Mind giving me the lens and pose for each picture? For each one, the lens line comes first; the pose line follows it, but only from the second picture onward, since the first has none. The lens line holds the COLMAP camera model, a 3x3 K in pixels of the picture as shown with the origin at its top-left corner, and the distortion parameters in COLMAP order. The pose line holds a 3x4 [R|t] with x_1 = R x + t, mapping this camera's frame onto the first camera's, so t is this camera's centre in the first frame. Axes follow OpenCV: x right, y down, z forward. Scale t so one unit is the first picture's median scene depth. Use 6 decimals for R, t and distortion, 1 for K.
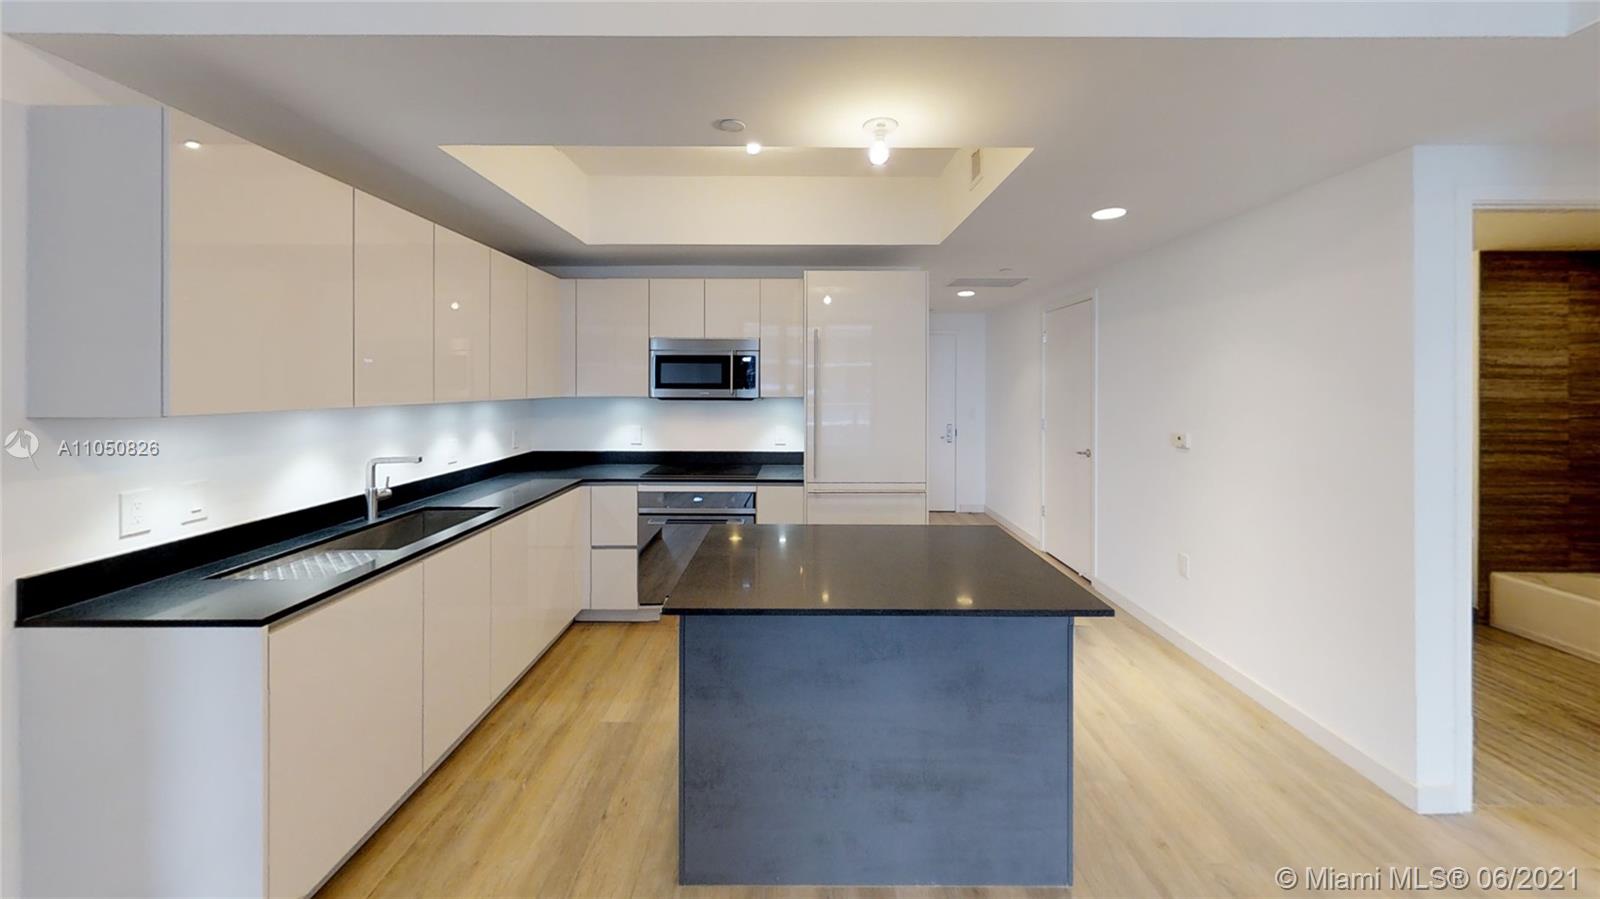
lens RADIAL K [[626.4, 0, 852.6], [0, 626.4, 385.4], [0, 0, 1]] dist [0.001203, 0.000046]
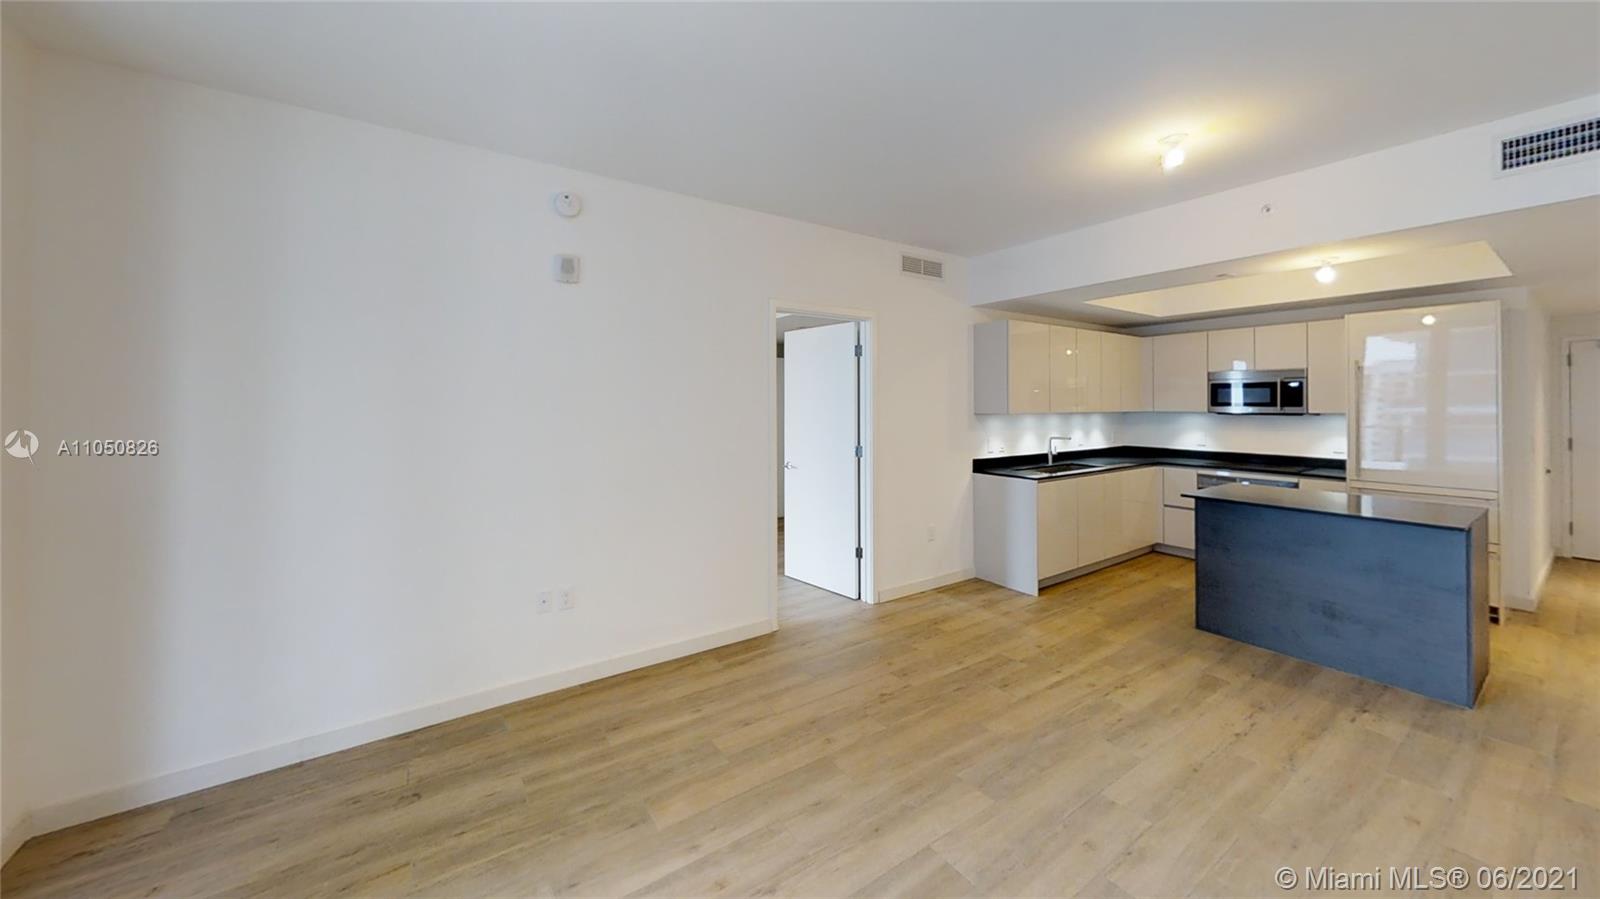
lens RADIAL K [[553.7, 0, 783.2], [0, 553.7, 399.6], [0, 0, 1]] dist [0.001682, -0.000193]
pose [[0.520318, -0.007345, -0.853941, 0.286243], [0.001629, 0.999970, -0.007608, -0.002122], [0.853971, 0.002568, 0.520314, -0.565204]]
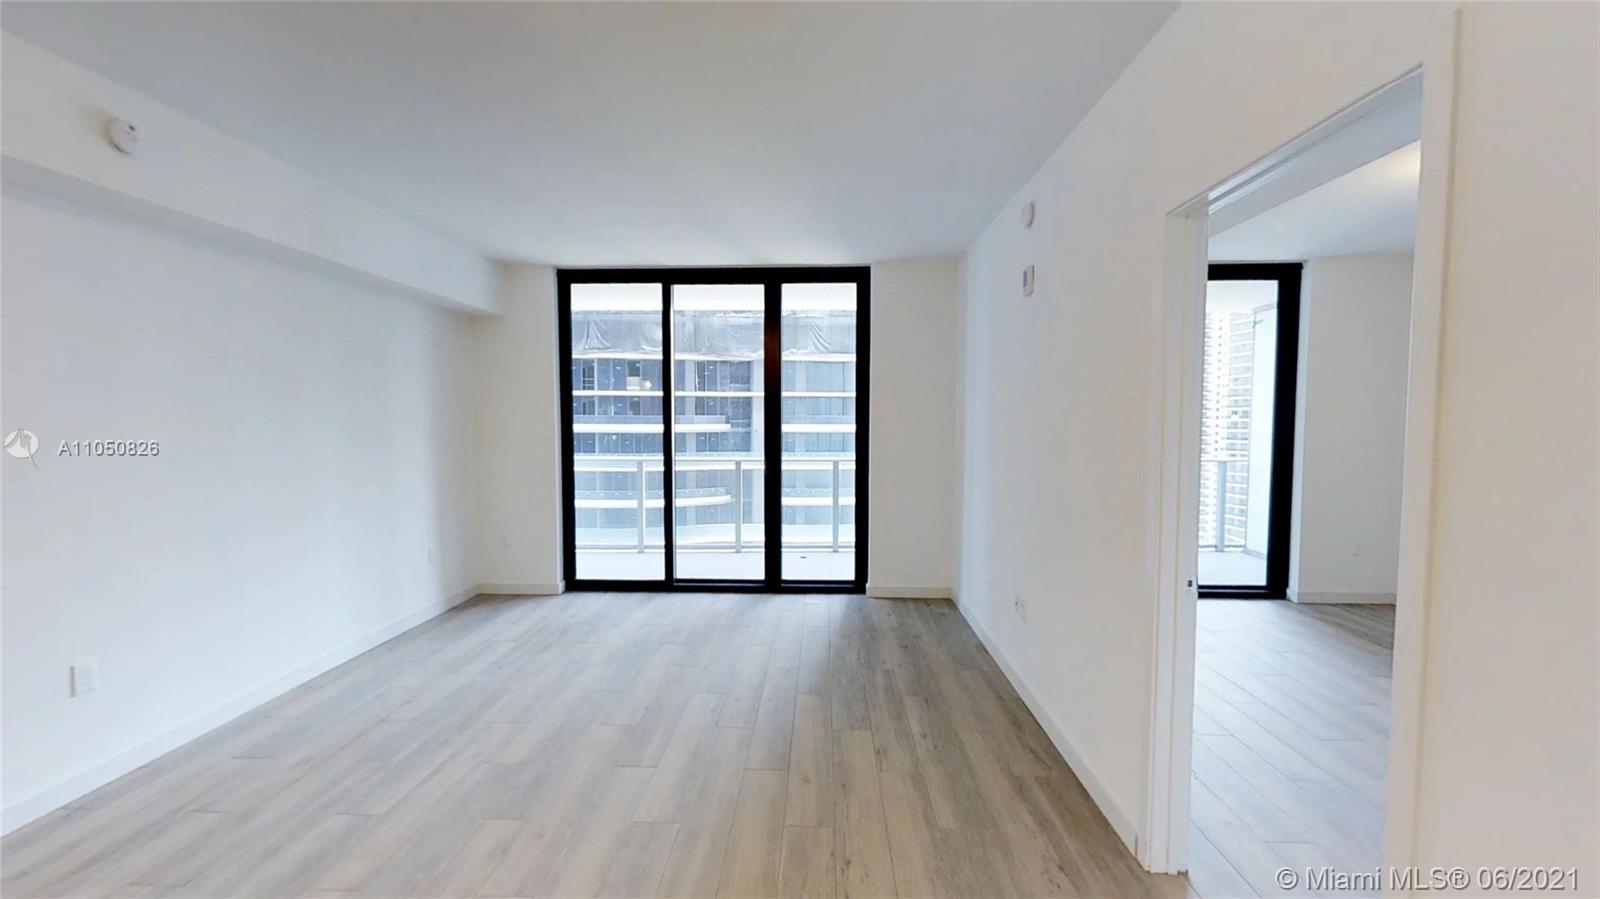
lens RADIAL K [[626.4, 0, 794.4], [0, 626.4, 453.6], [0, 0, 1]] dist [0.001203, 0.000046]
pose [[-0.996902, -0.007217, 0.078328, -0.764142], [-0.002997, 0.998544, 0.053864, 0.005020], [-0.078603, 0.053463, -0.995471, 1.367307]]
